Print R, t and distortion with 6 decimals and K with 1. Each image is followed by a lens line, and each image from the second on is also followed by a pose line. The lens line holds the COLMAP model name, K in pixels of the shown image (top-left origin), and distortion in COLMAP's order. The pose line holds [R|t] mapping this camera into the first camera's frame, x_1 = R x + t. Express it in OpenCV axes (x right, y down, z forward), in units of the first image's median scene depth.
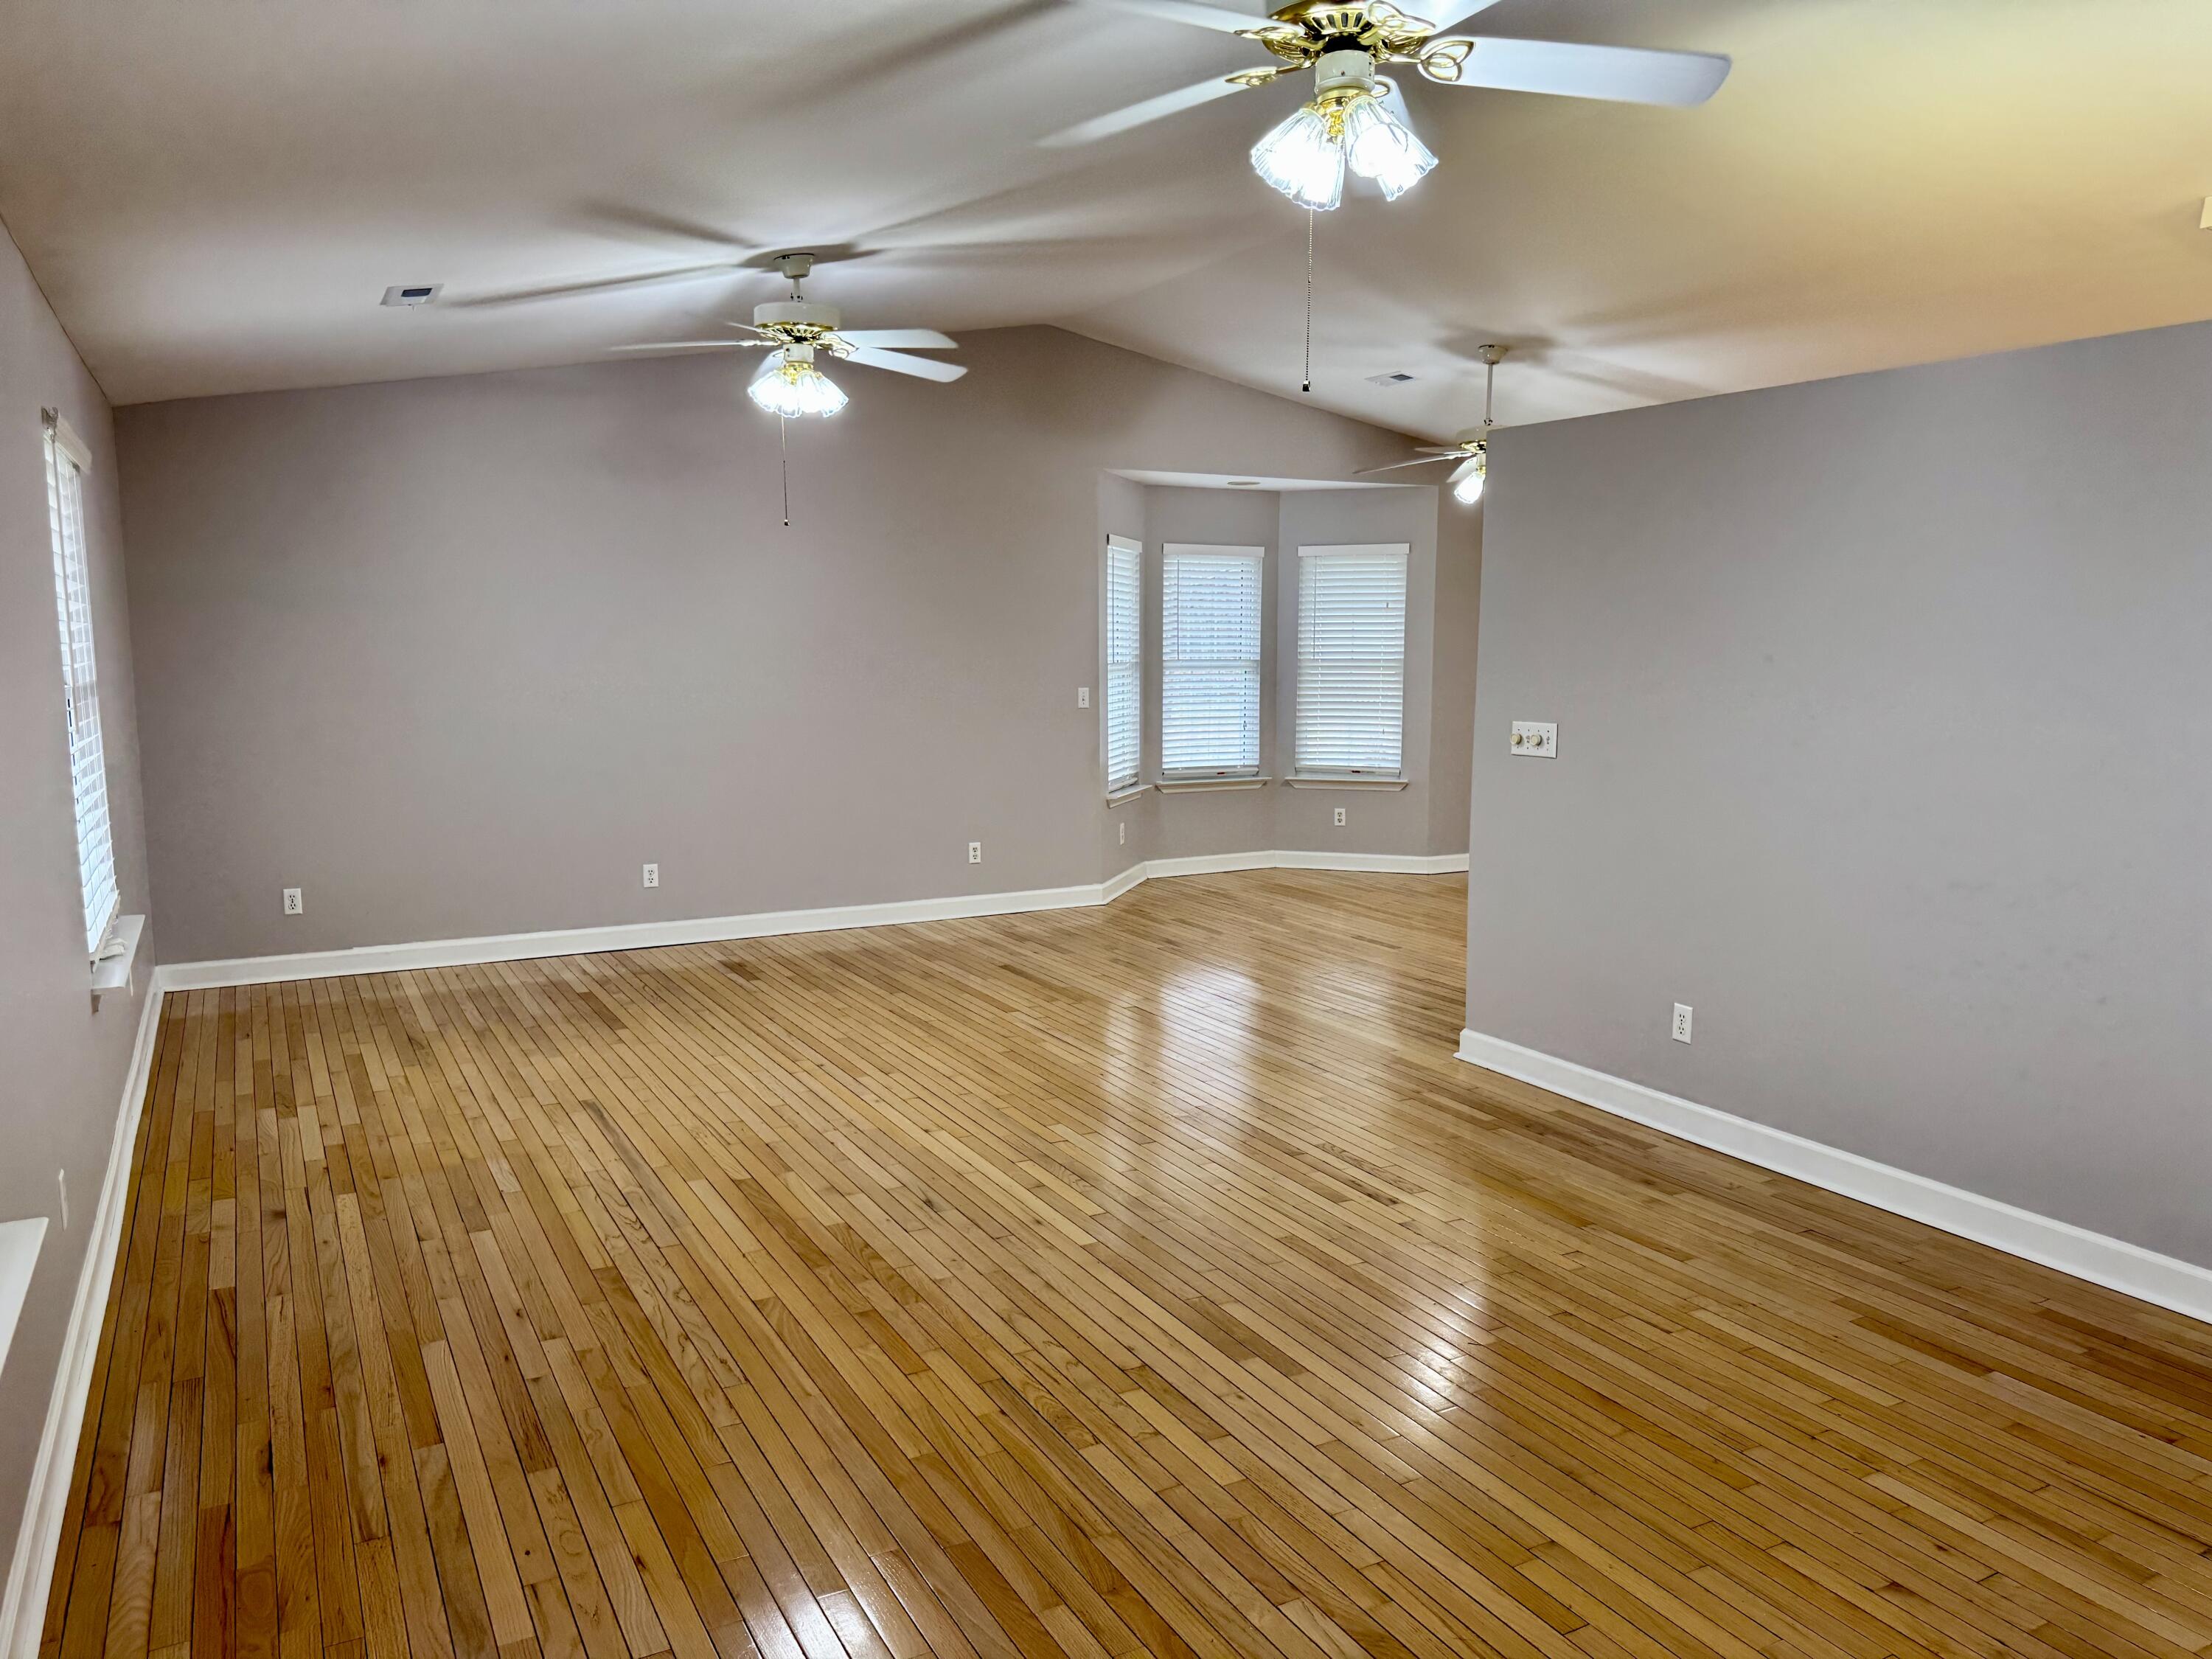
lens RADIAL K [[1560.3, 0, 1112.6], [0, 1560.3, 836.5], [0, 0, 1]] dist [0.047816, -0.058189]
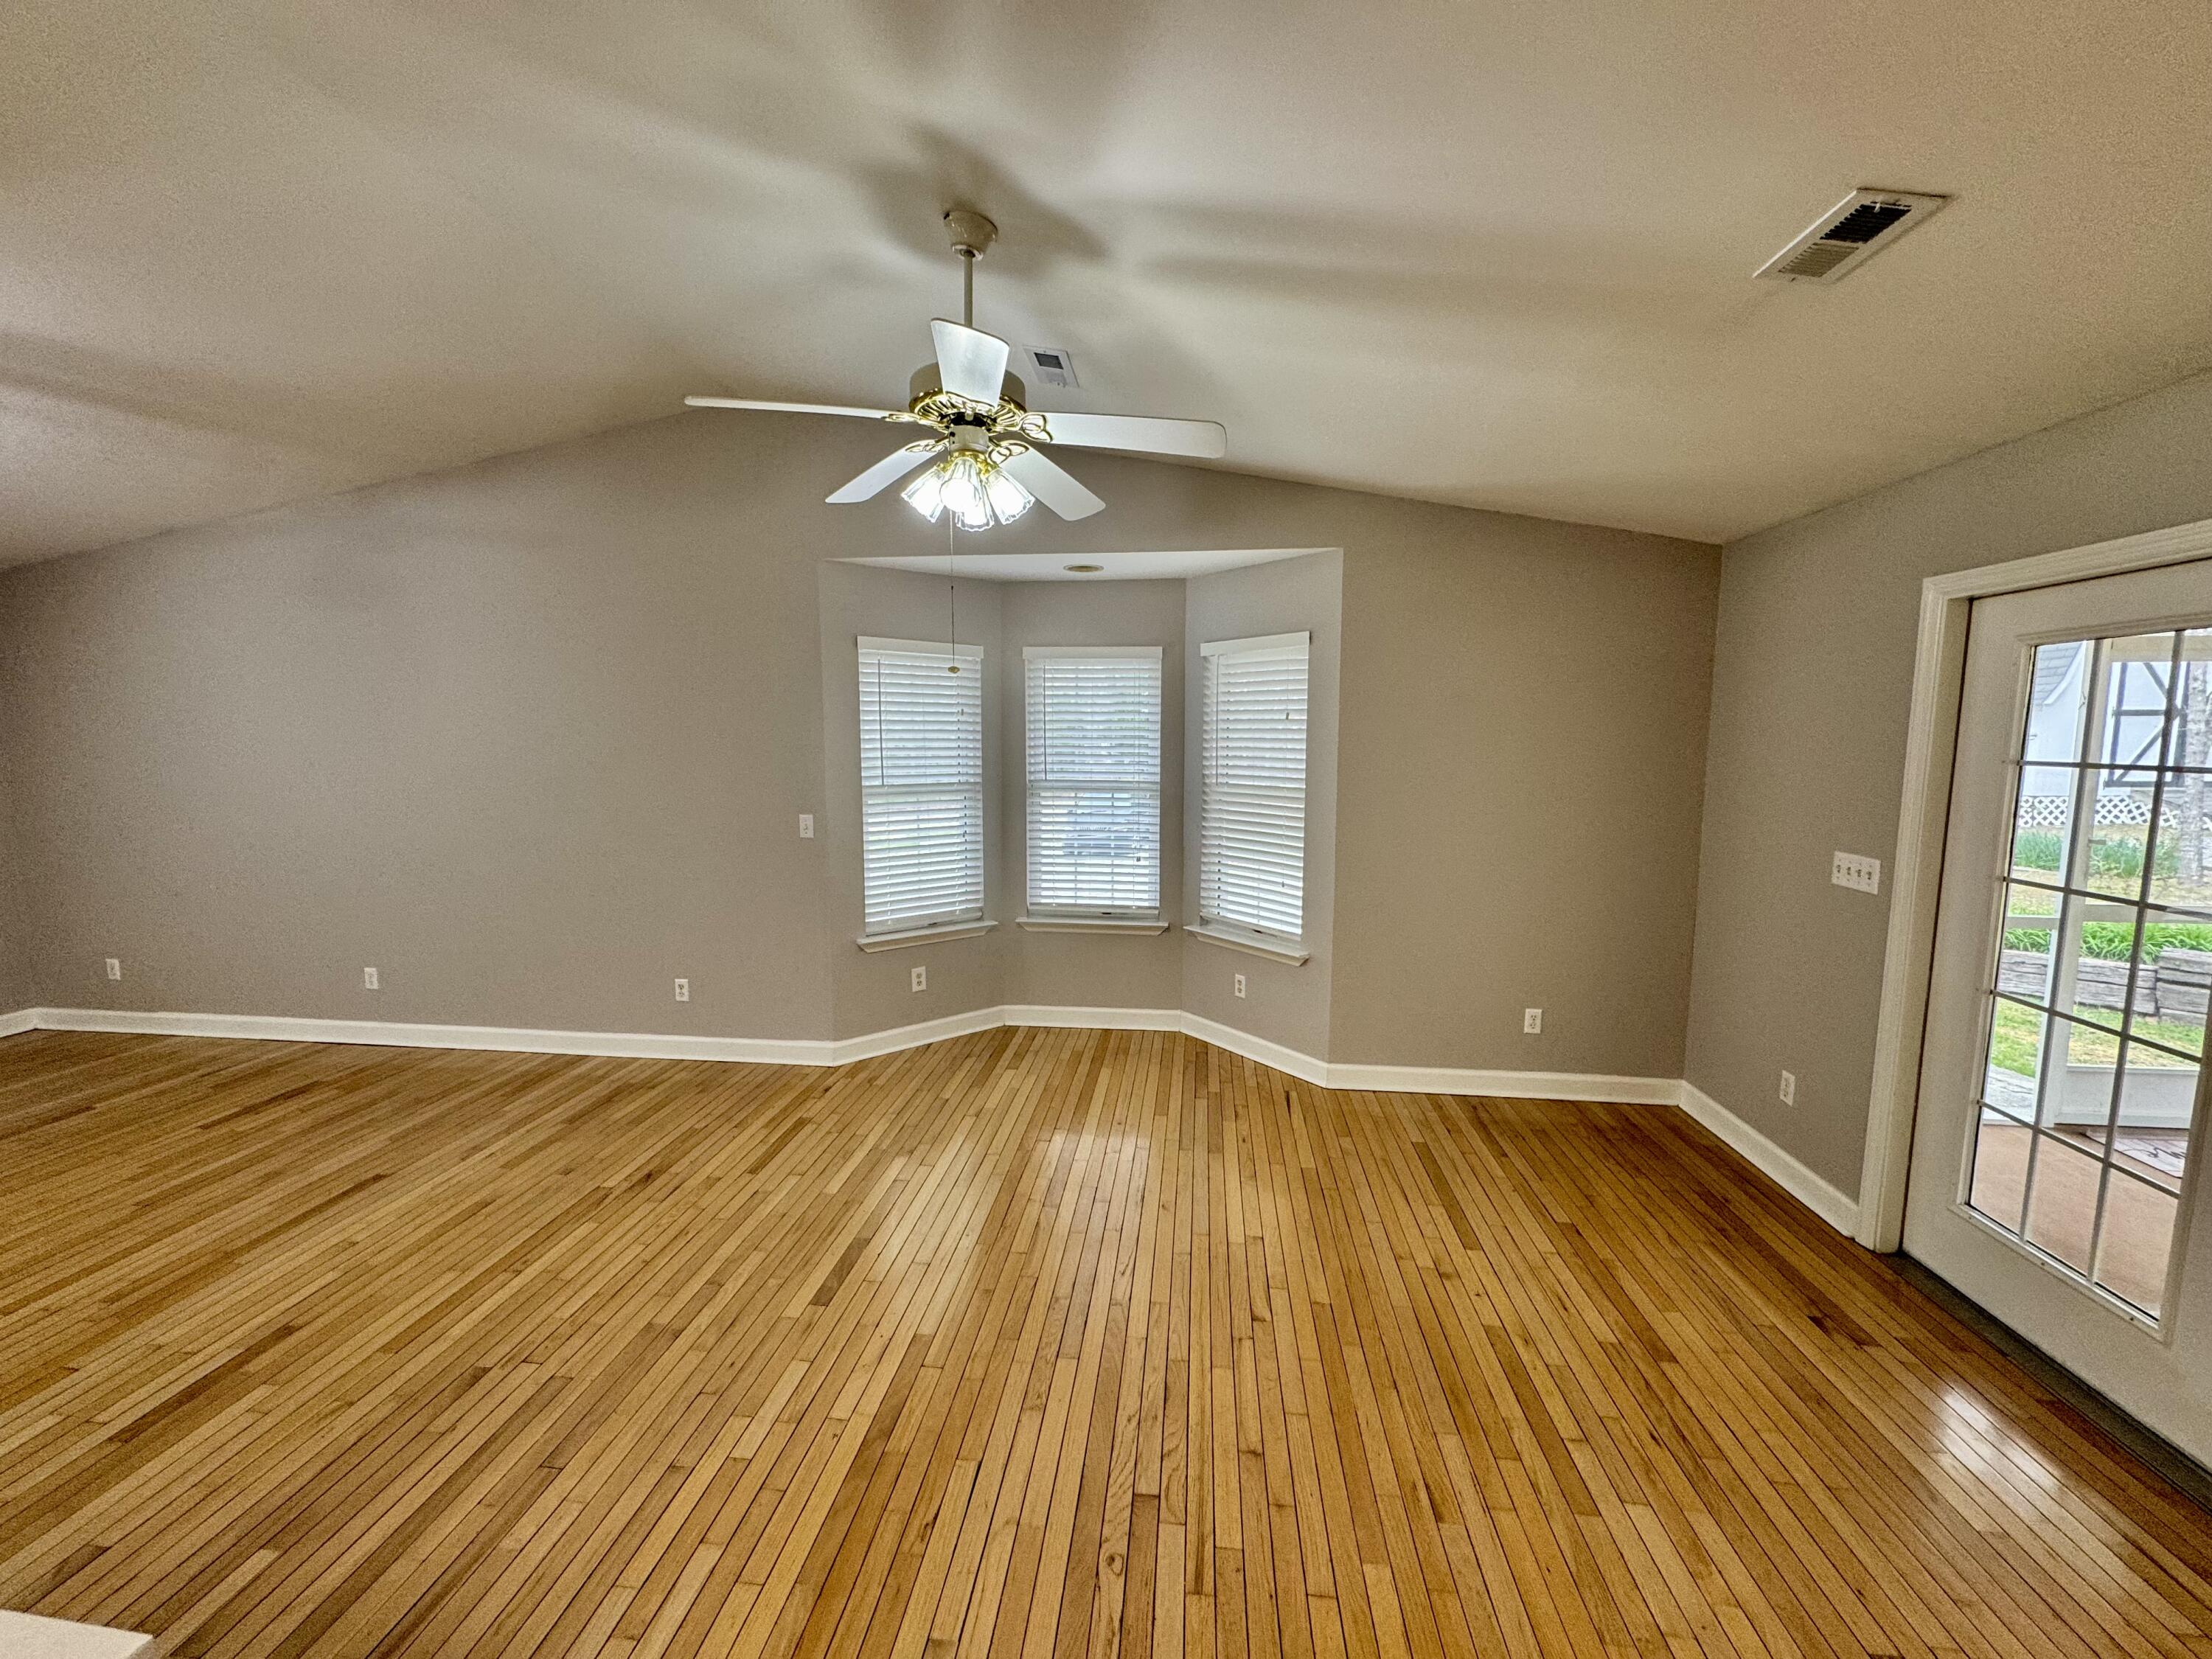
lens RADIAL K [[883.2, 0, 1110.2], [0, 883.2, 828.6], [0, 0, 1]] dist [-0.003568, 0.000580]
pose [[0.817750, 0.061112, -0.572321, 0.805427], [-0.074710, 0.997205, -0.000267, -0.203266], [0.570705, 0.042977, 0.820030, 1.409385]]
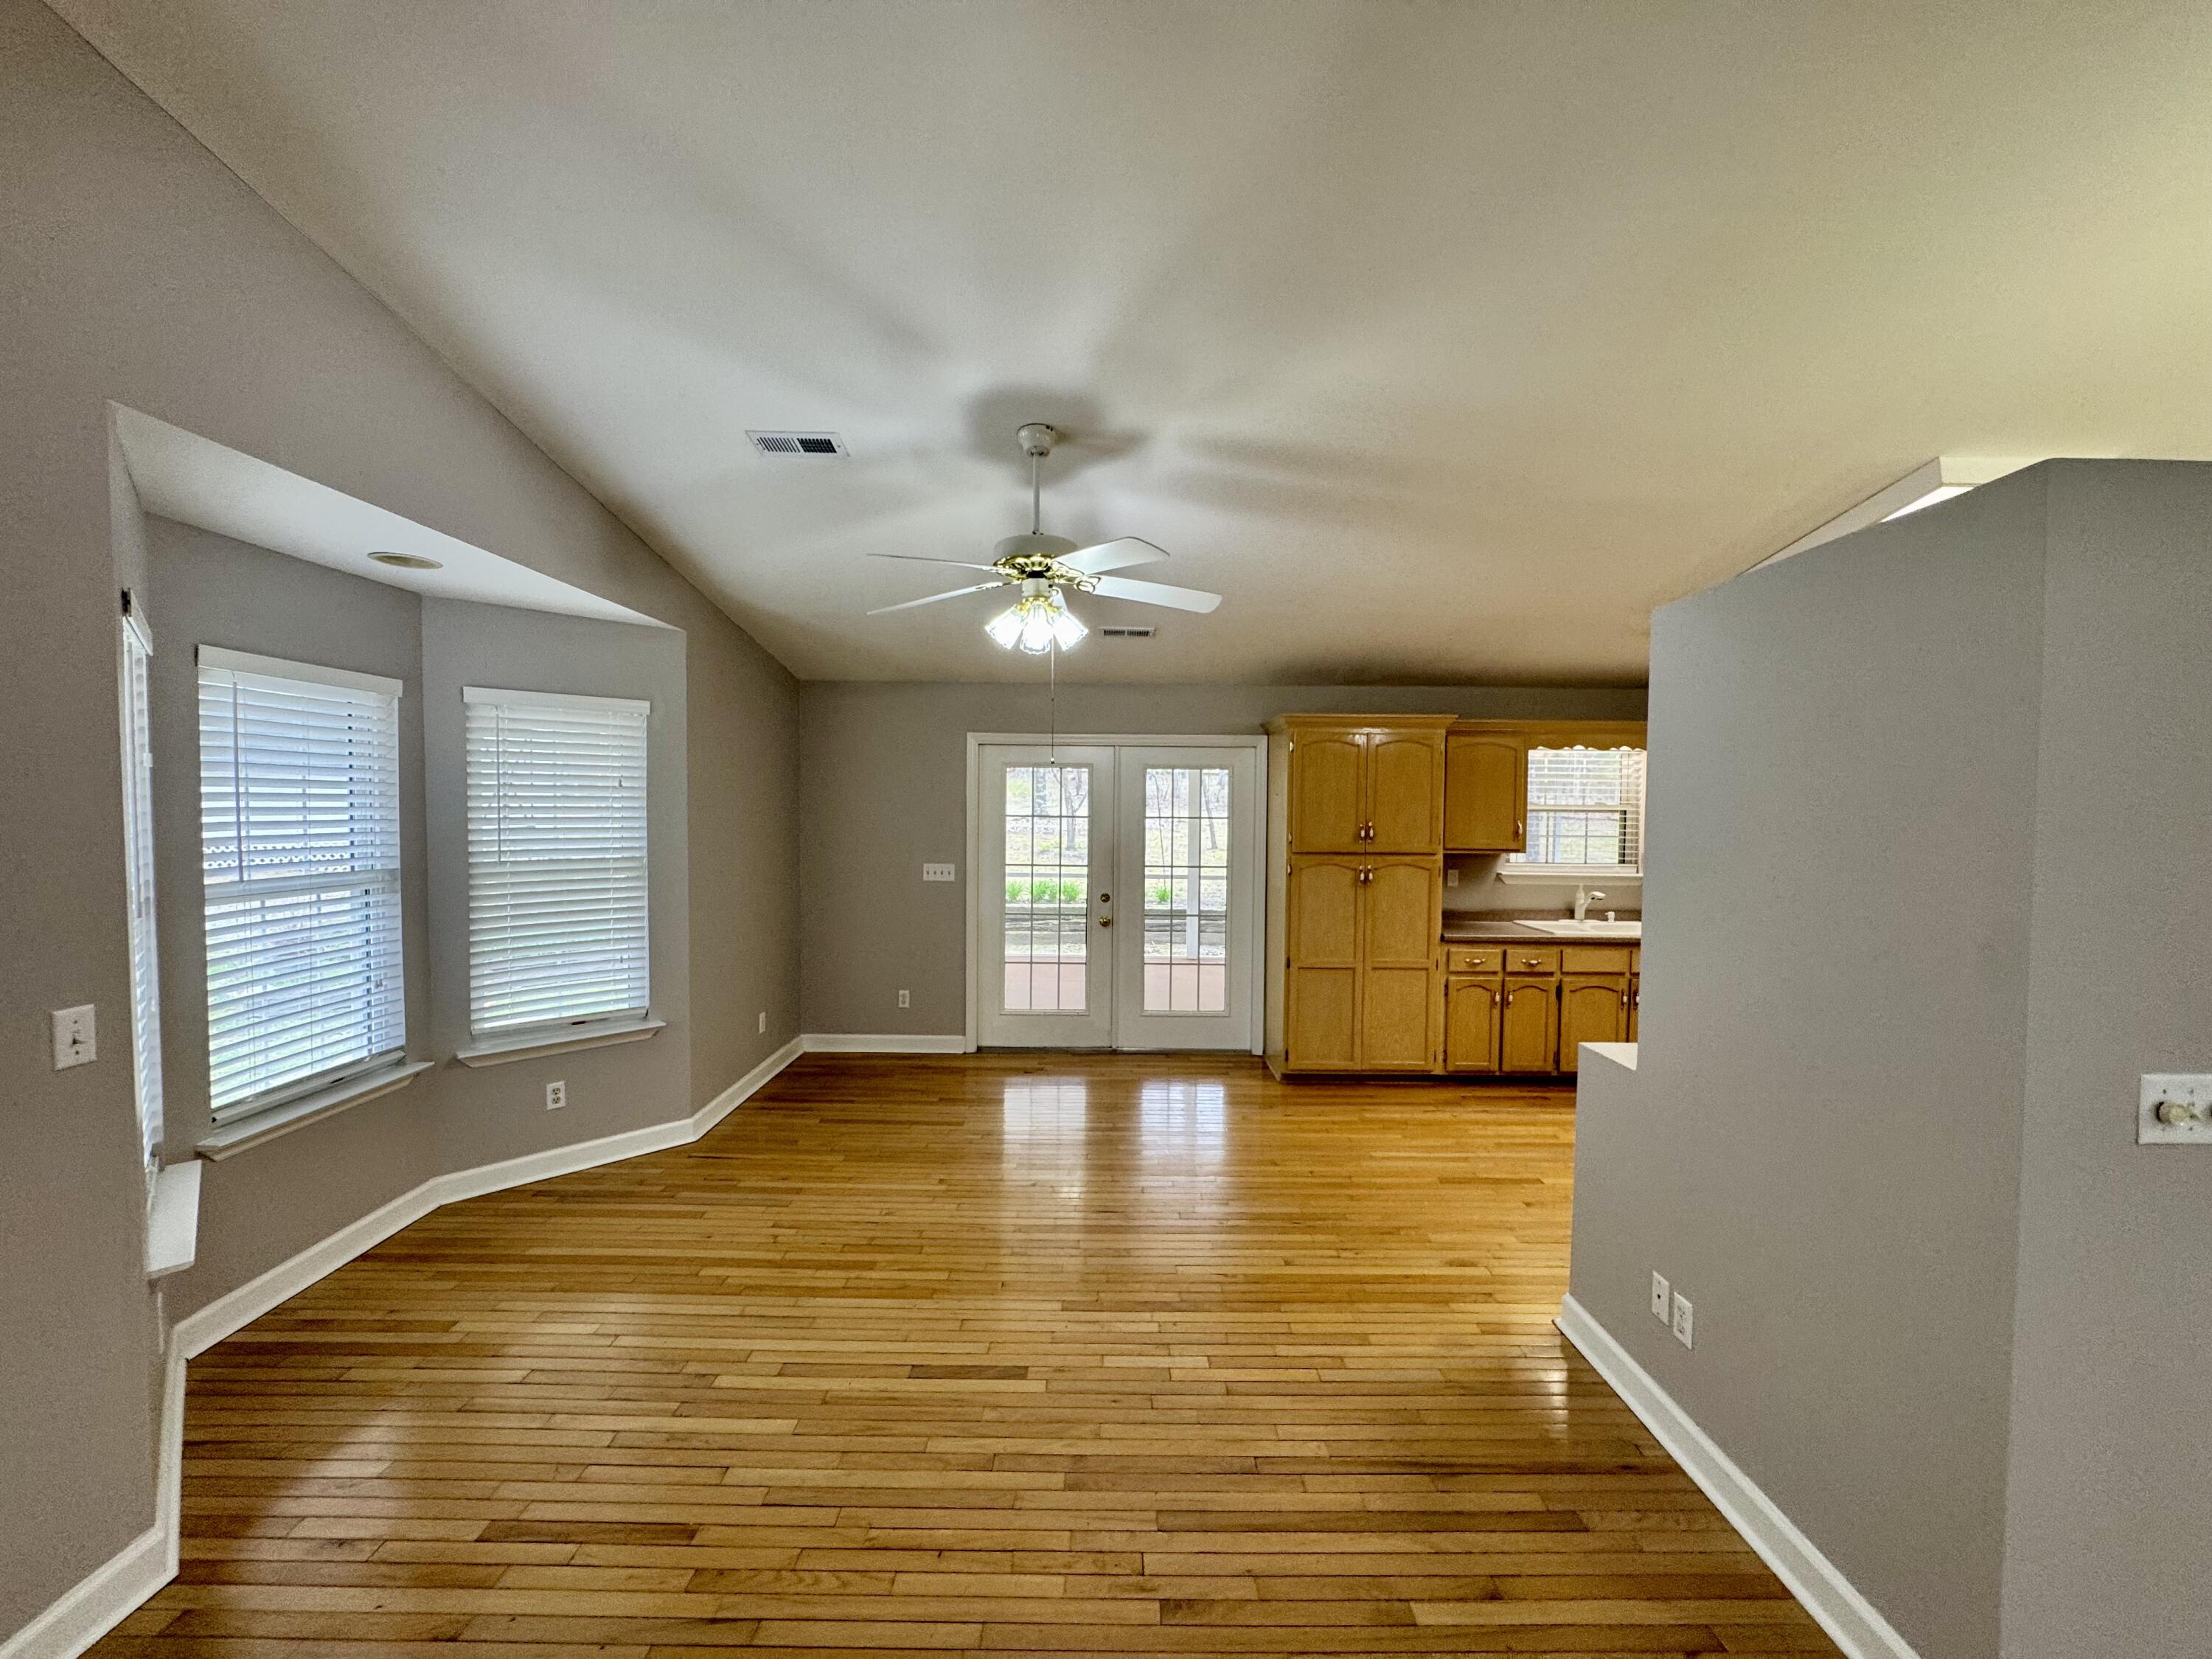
lens RADIAL K [[883.2, 0, 1099.6], [0, 883.2, 827.6], [0, 0, 1]] dist [-0.003568, 0.000580]
pose [[0.485337, -0.026397, 0.873929, -0.160702], [0.103277, 0.994277, -0.027323, -0.217055], [-0.868206, 0.103518, 0.485285, 1.424372]]
